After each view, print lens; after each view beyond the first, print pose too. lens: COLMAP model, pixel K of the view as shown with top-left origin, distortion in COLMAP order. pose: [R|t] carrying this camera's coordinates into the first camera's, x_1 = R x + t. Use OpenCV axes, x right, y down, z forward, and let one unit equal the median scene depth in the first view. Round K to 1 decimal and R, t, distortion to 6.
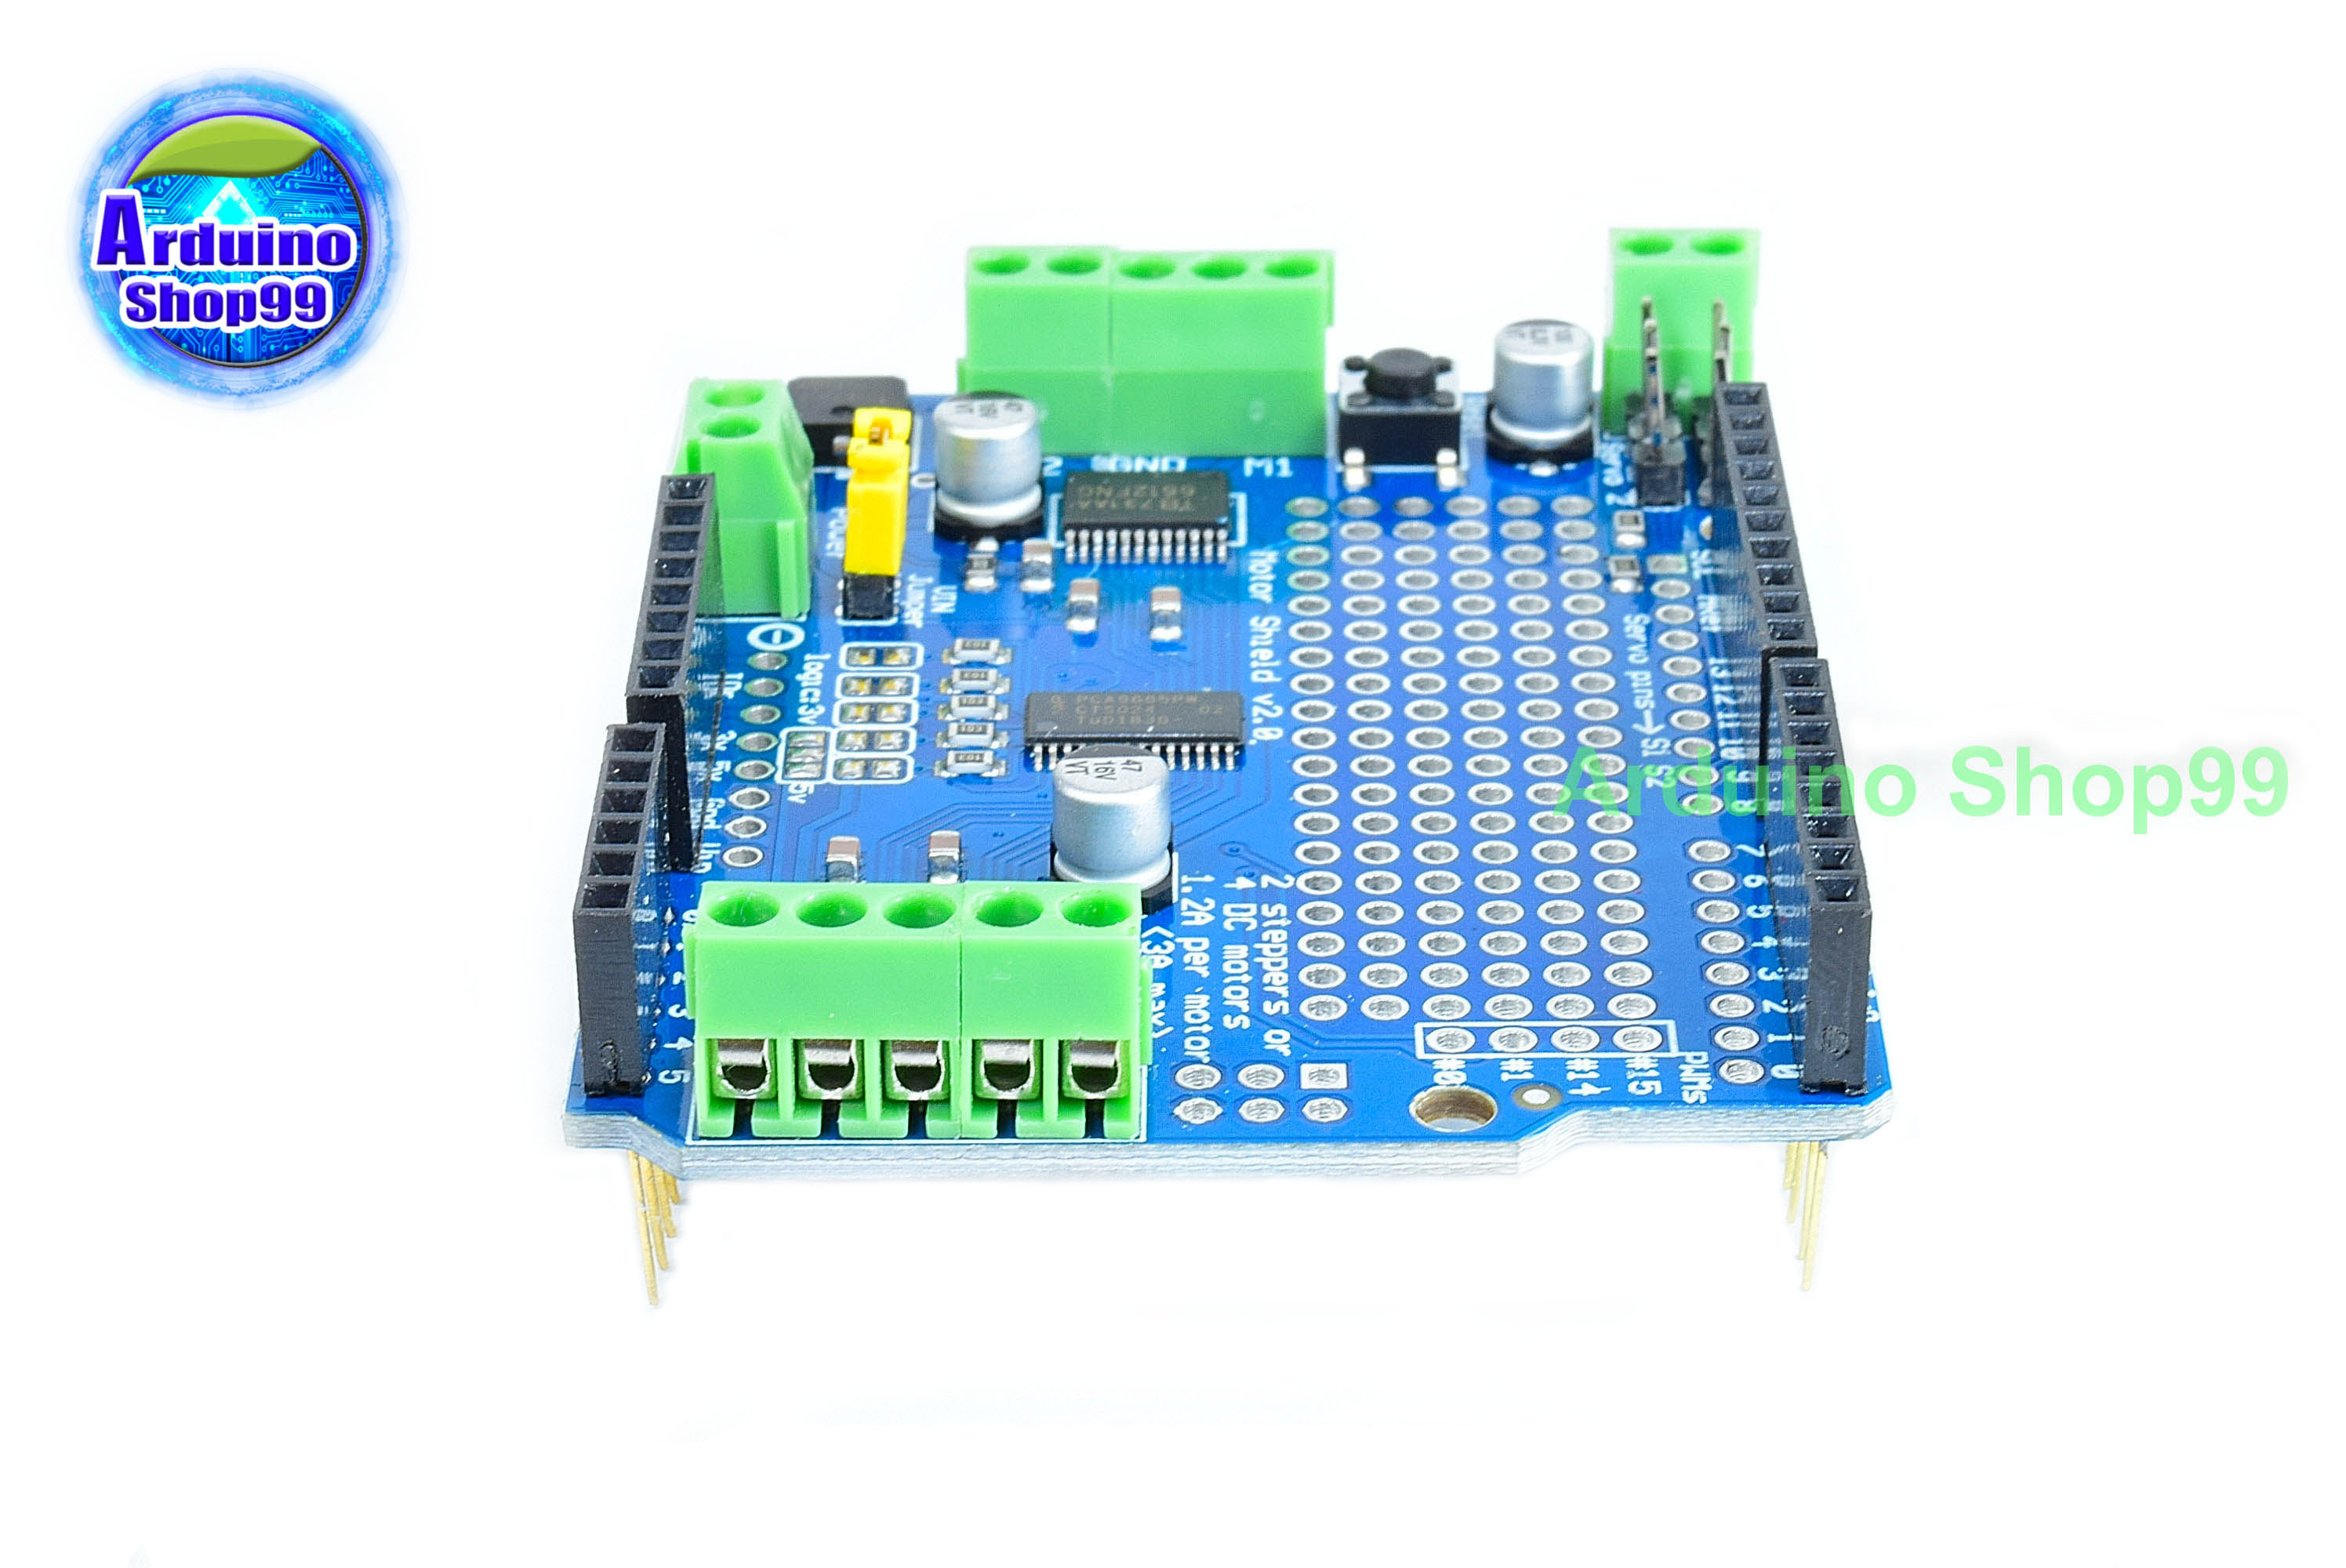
lens RADIAL K [[6120.9, 0, 1175.9], [0, 6120.9, 781.6], [0, 0, 1]] dist [-0.133191, 0.000000]
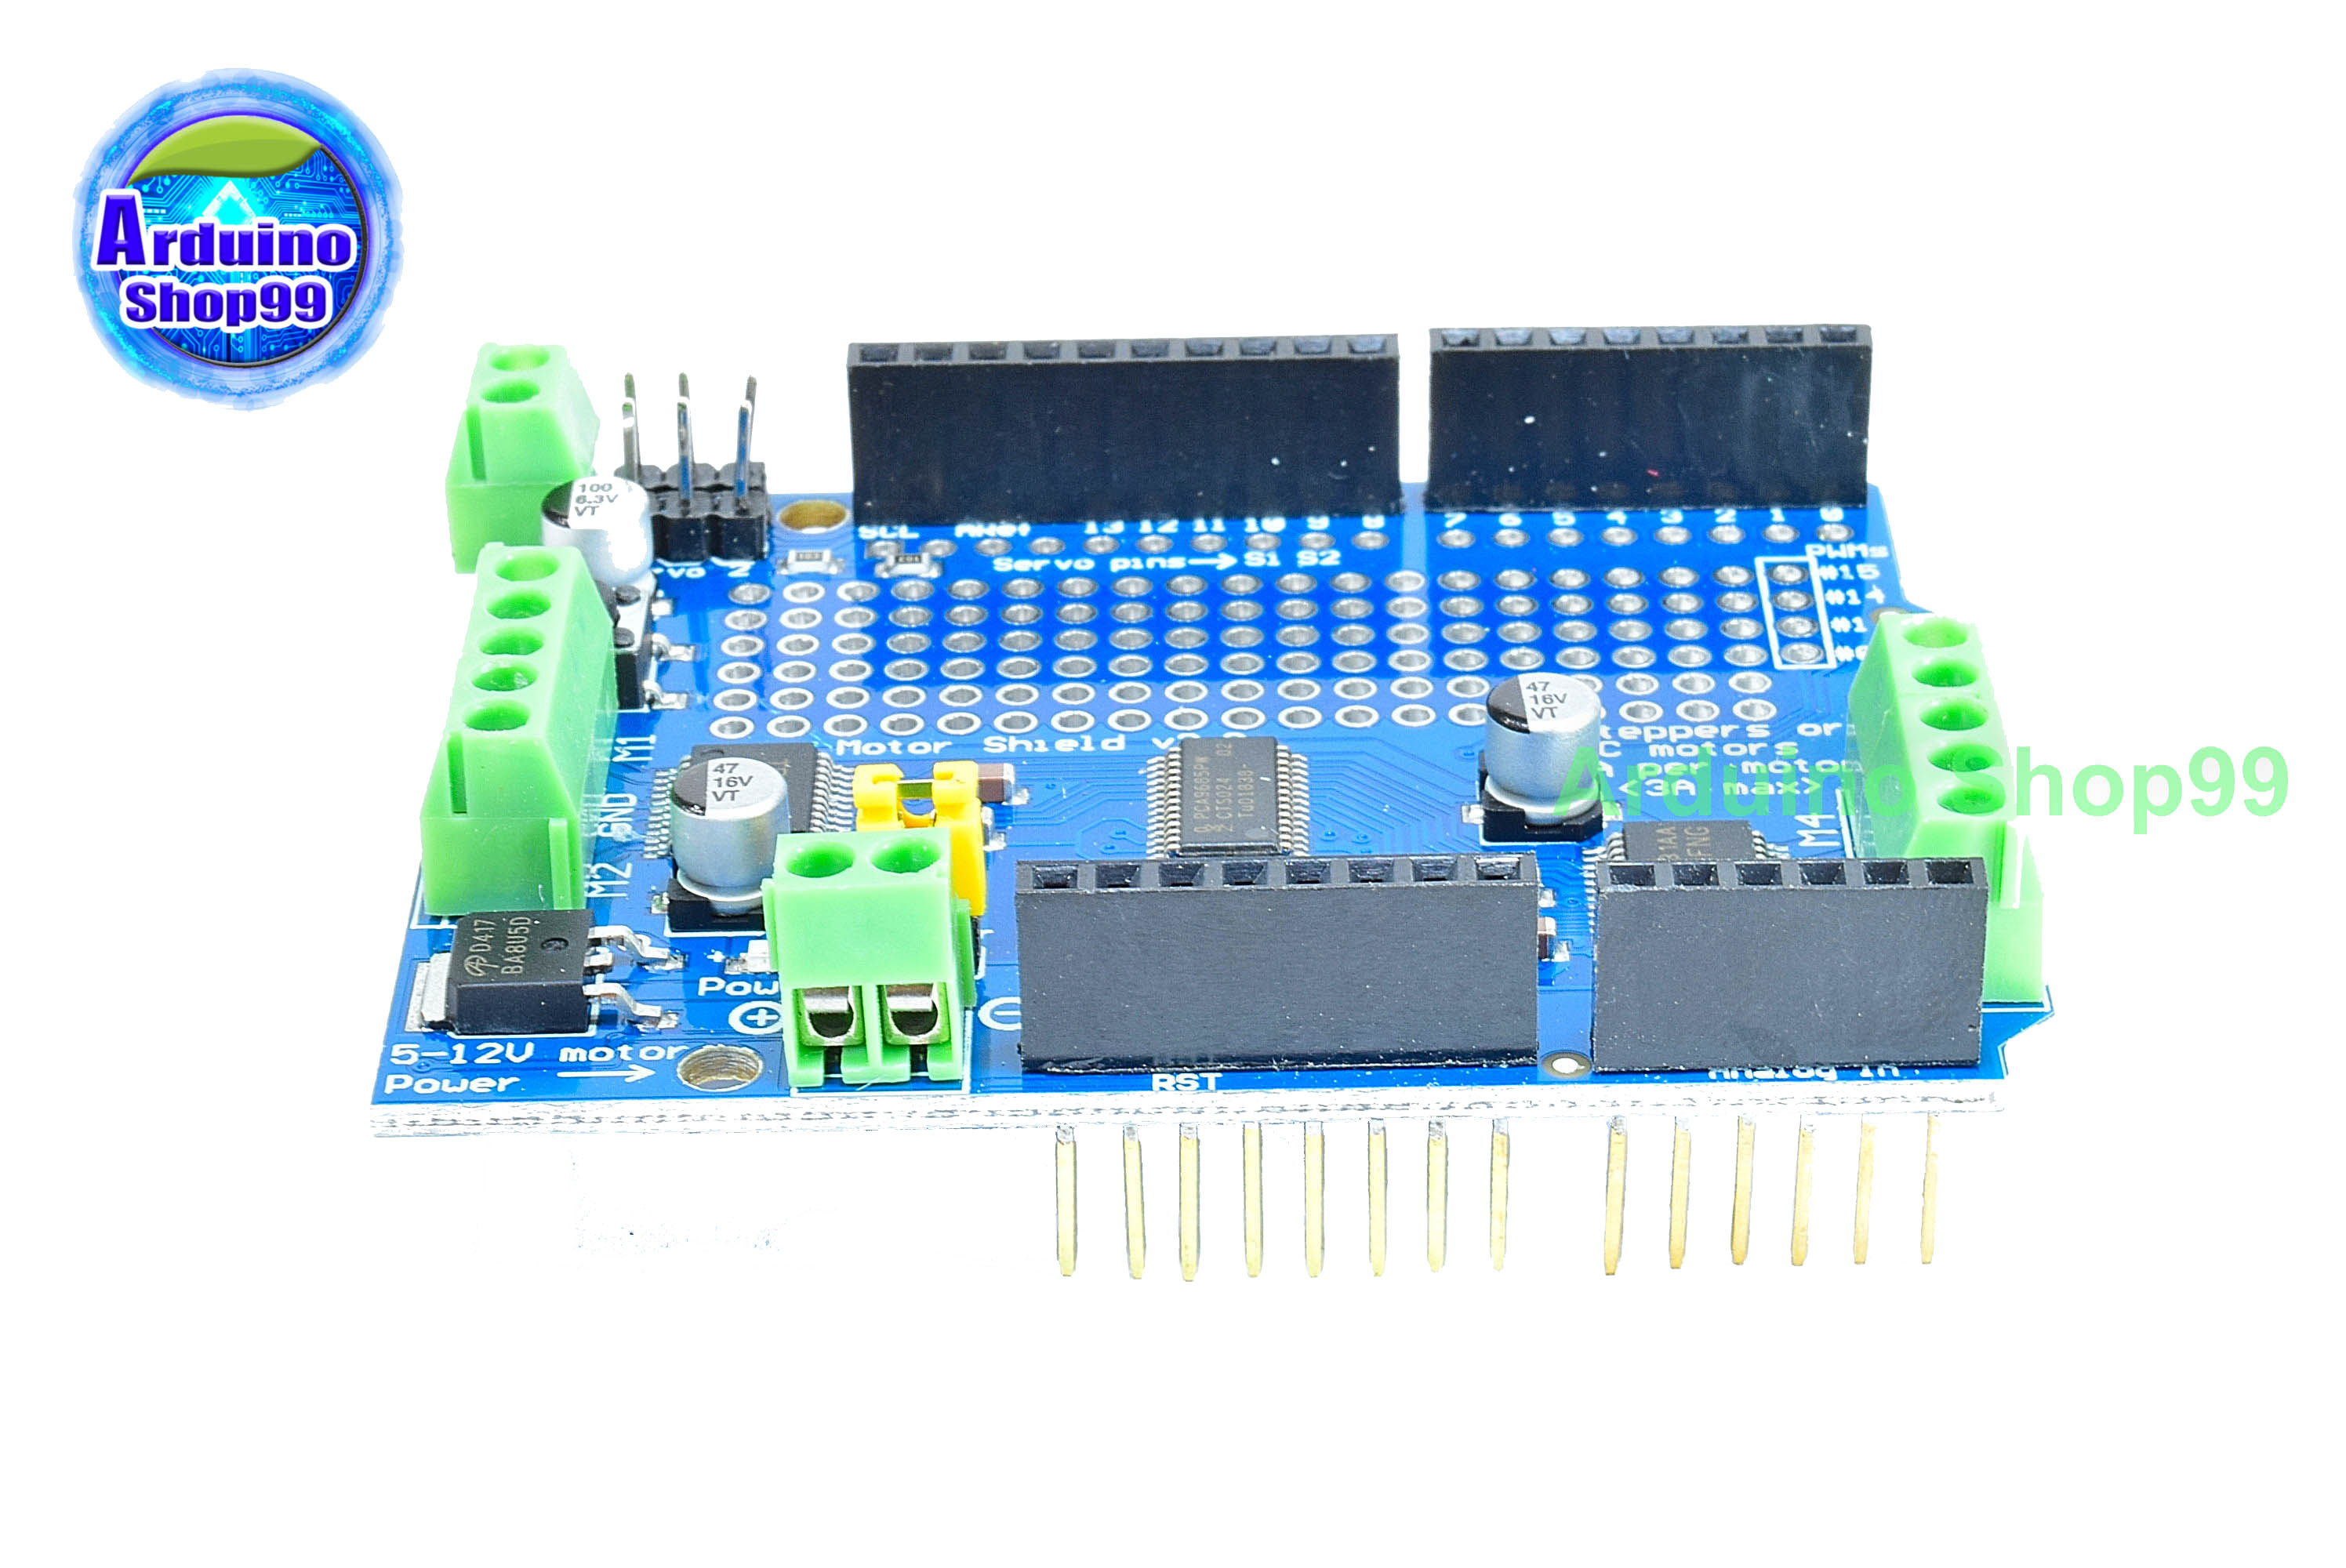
lens RADIAL K [[6120.9, 0, 1187.2], [0, 6120.9, 783.2], [0, 0, 1]] dist [-0.133191, 0.000000]
pose [[-0.004115, -0.495318, 0.868702, -0.891448], [0.506957, 0.747767, 0.428765, -0.452785], [-0.861962, 0.442159, 0.248028, 0.794823]]
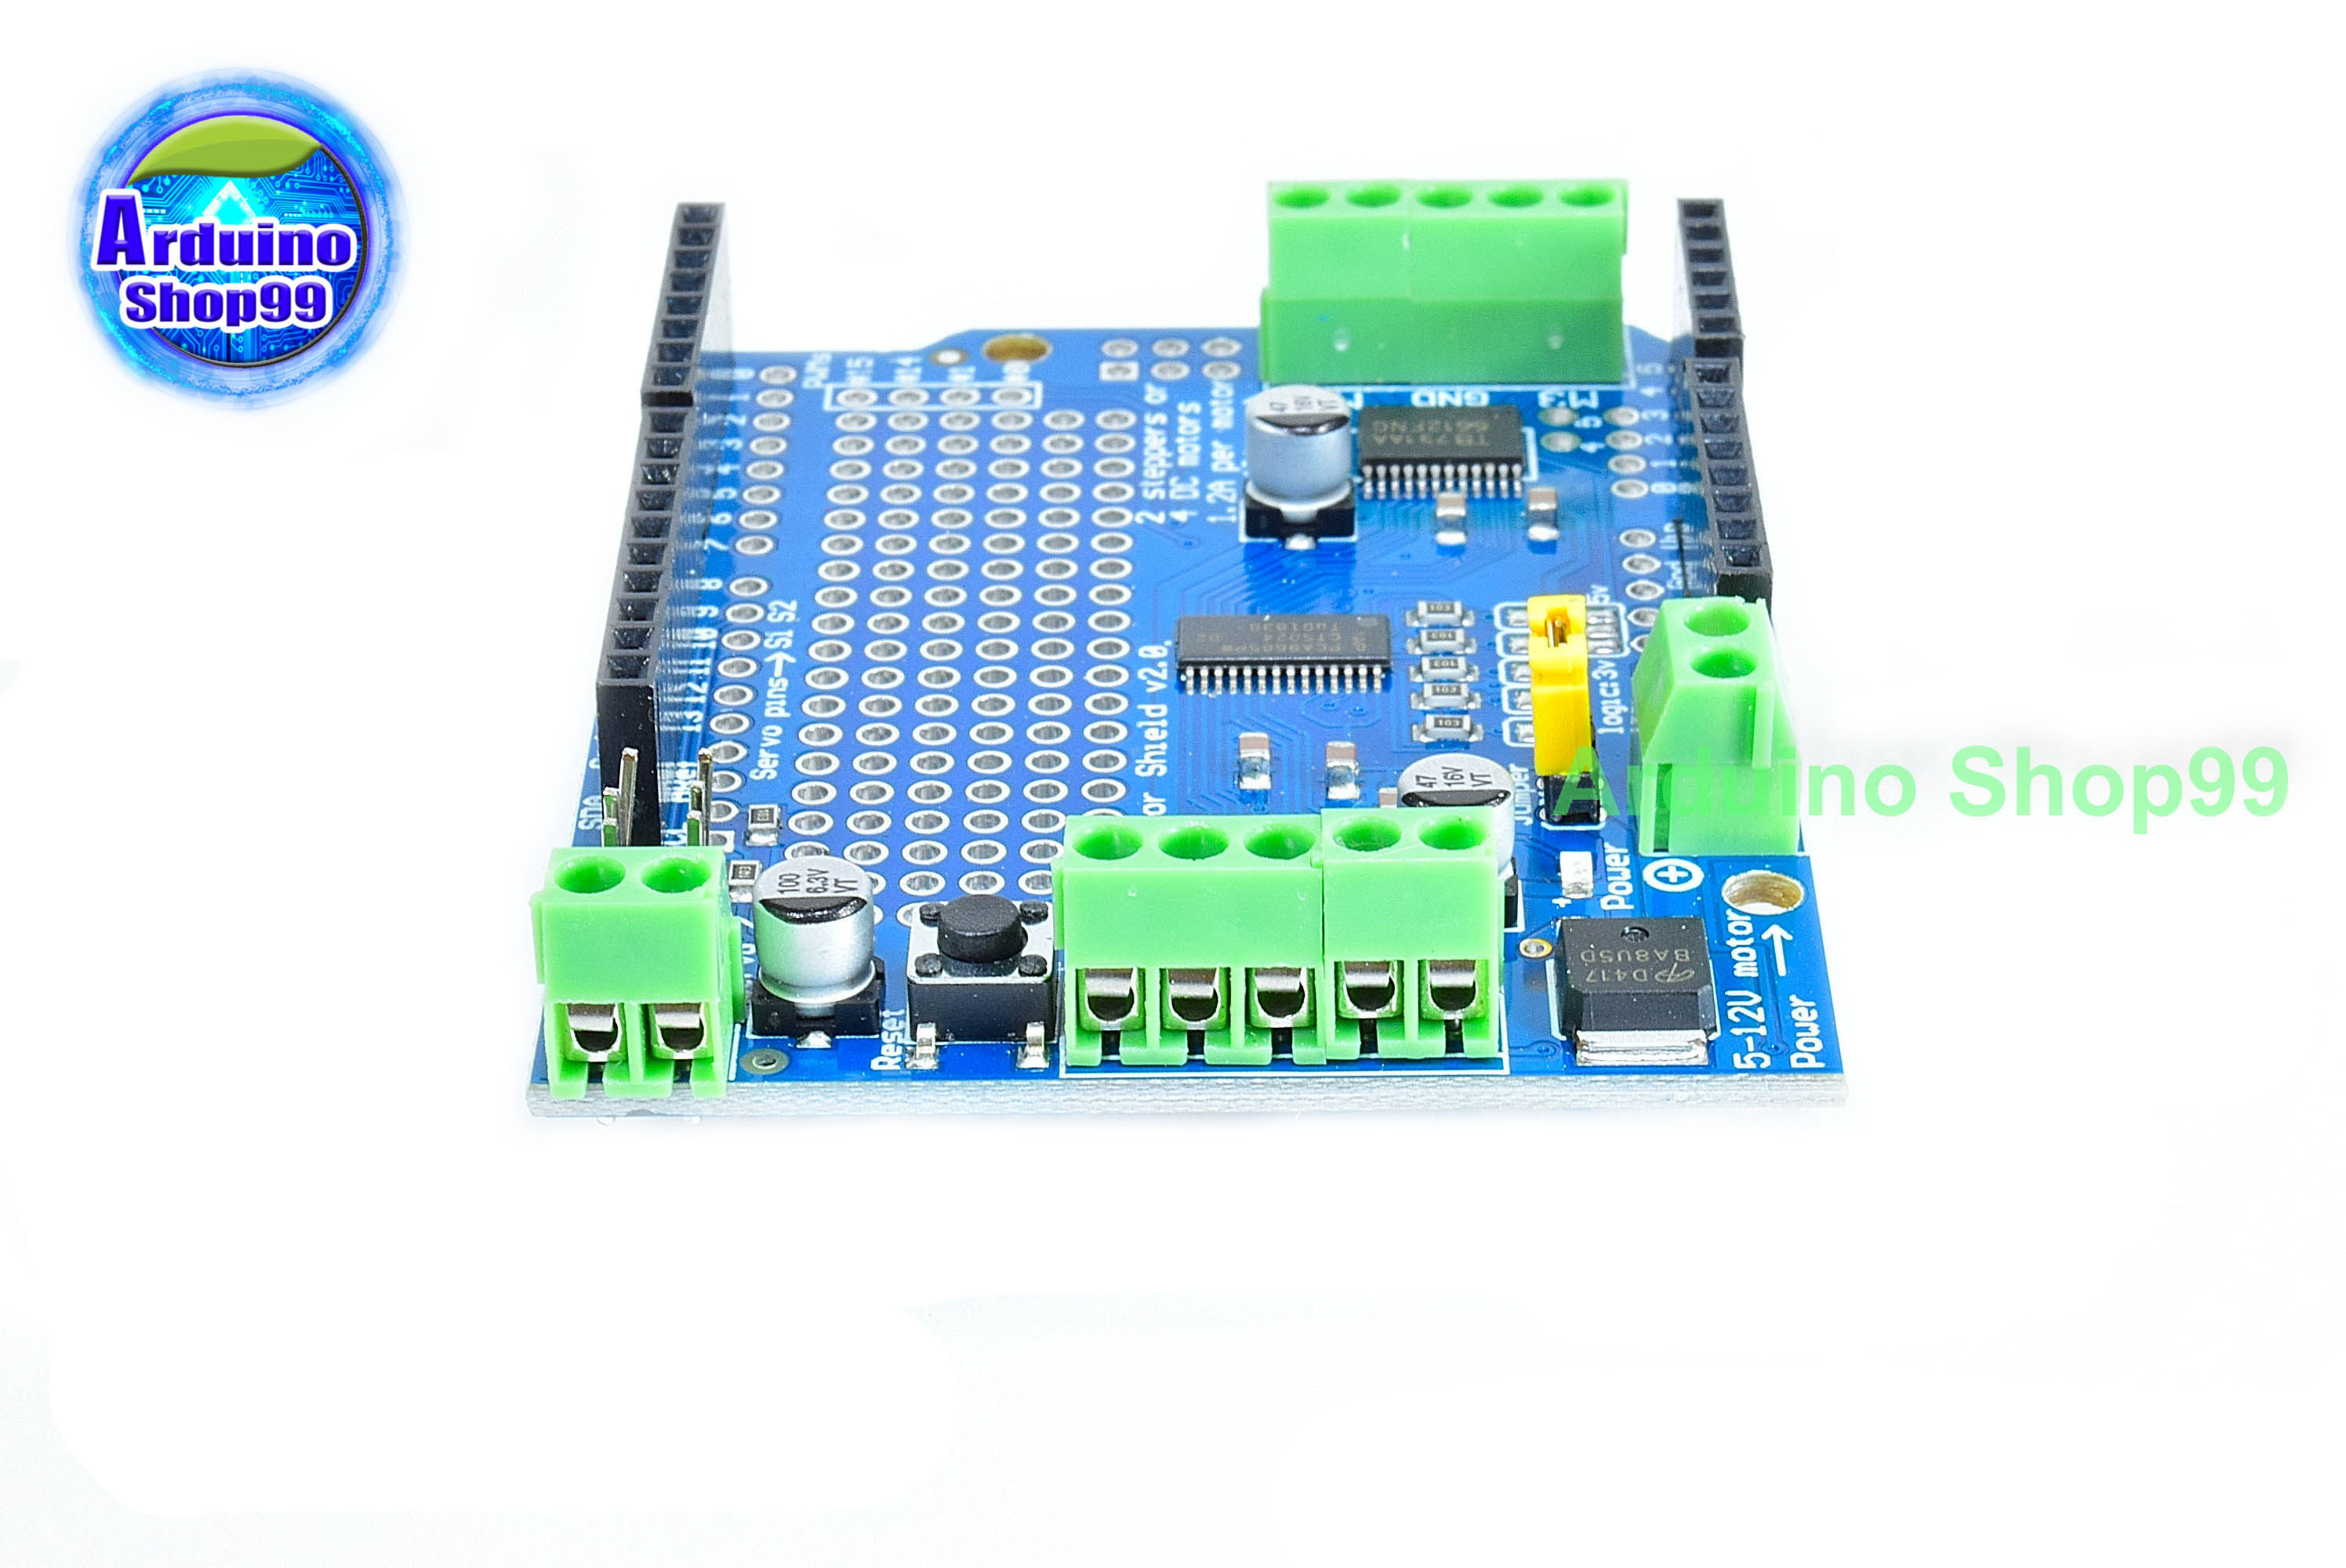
lens RADIAL K [[6120.9, 0, 1180.5], [0, 6120.9, 784.9], [0, 0, 1]] dist [-0.133191, 0.000000]
pose [[-0.999817, 0.014451, 0.012535, -0.002160], [0.018085, 0.500417, 0.865596, -0.920091], [0.006236, 0.865664, -0.500586, 1.596871]]
